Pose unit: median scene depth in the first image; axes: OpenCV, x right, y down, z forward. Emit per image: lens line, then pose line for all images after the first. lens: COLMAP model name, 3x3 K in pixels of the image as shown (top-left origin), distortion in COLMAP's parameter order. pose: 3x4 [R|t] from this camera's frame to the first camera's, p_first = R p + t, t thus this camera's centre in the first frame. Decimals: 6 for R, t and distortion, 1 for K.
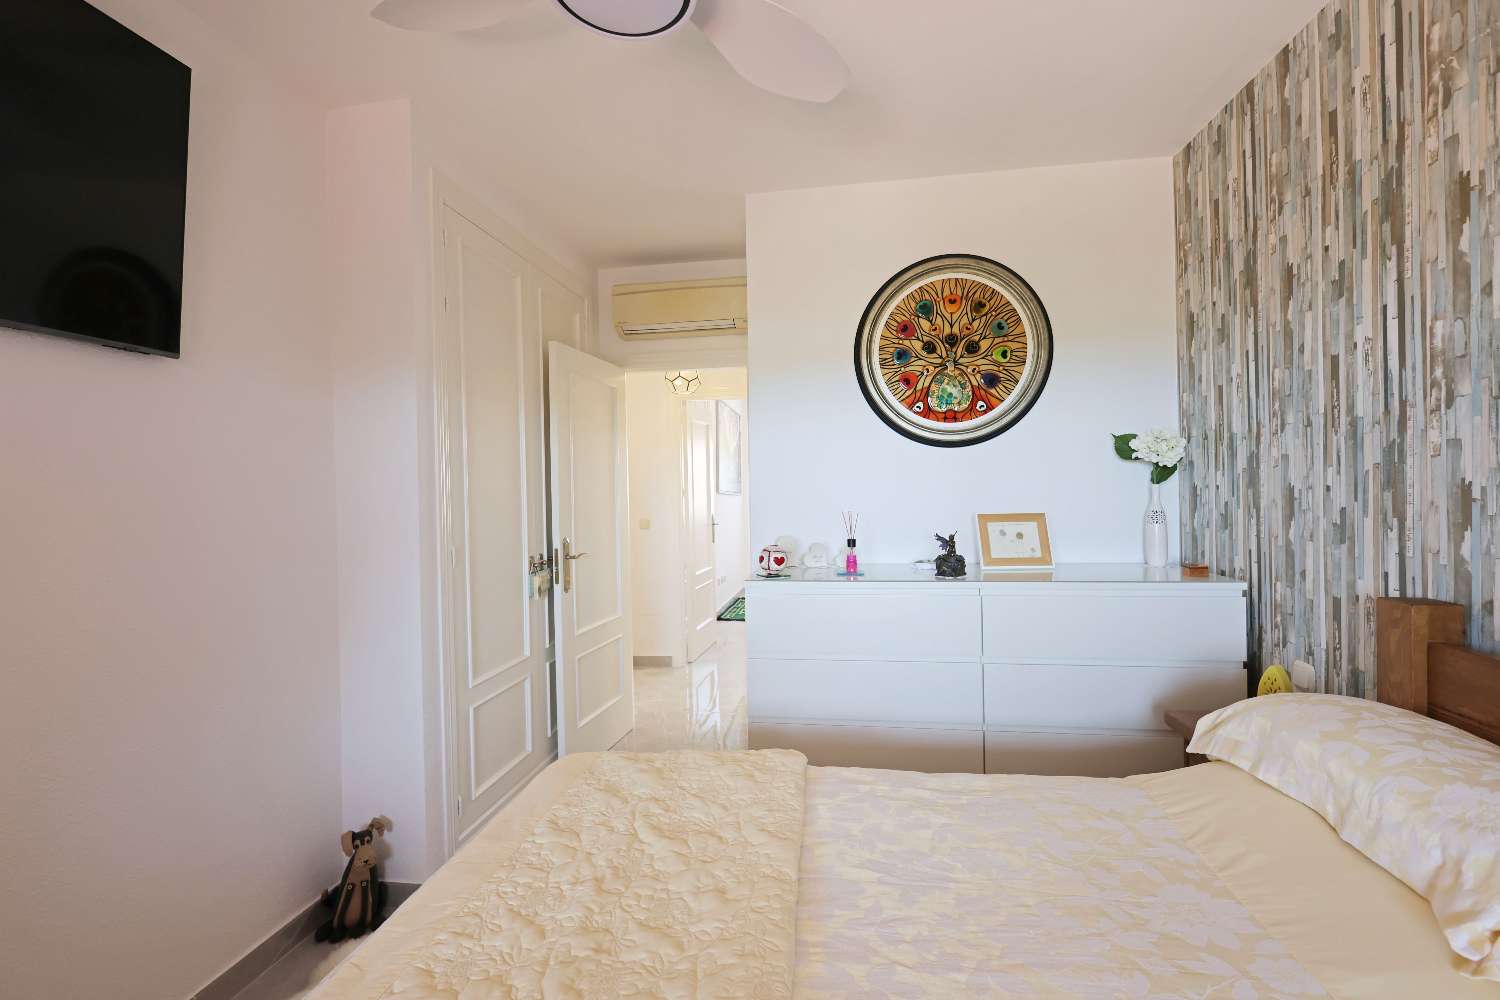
lens RADIAL K [[656.9, 0, 750.4], [0, 656.9, 491.2], [0, 0, 1]] dist [0.014468, -0.000298]
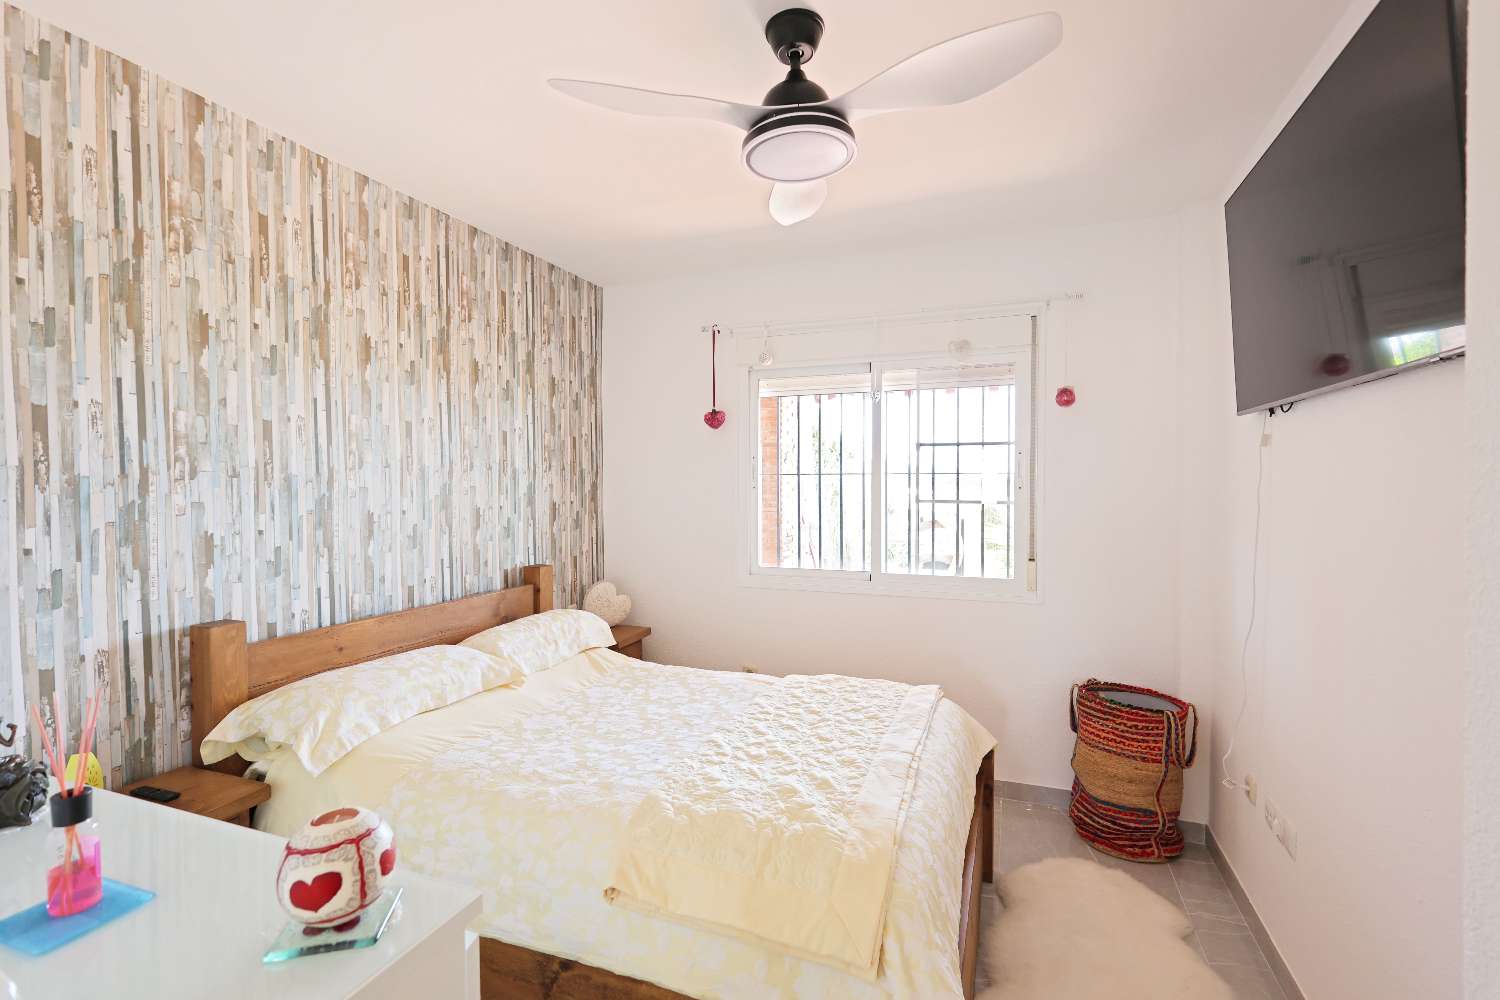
lens RADIAL K [[694.4, 0, 750.0], [0, 694.4, 500.0], [0, 0, 1]] dist [0.000642, 0.000038]
pose [[-0.975652, 0.012432, 0.218972, -0.330929], [0.019493, 0.999356, 0.030113, -0.099364], [-0.218456, 0.033648, -0.975266, 2.030541]]
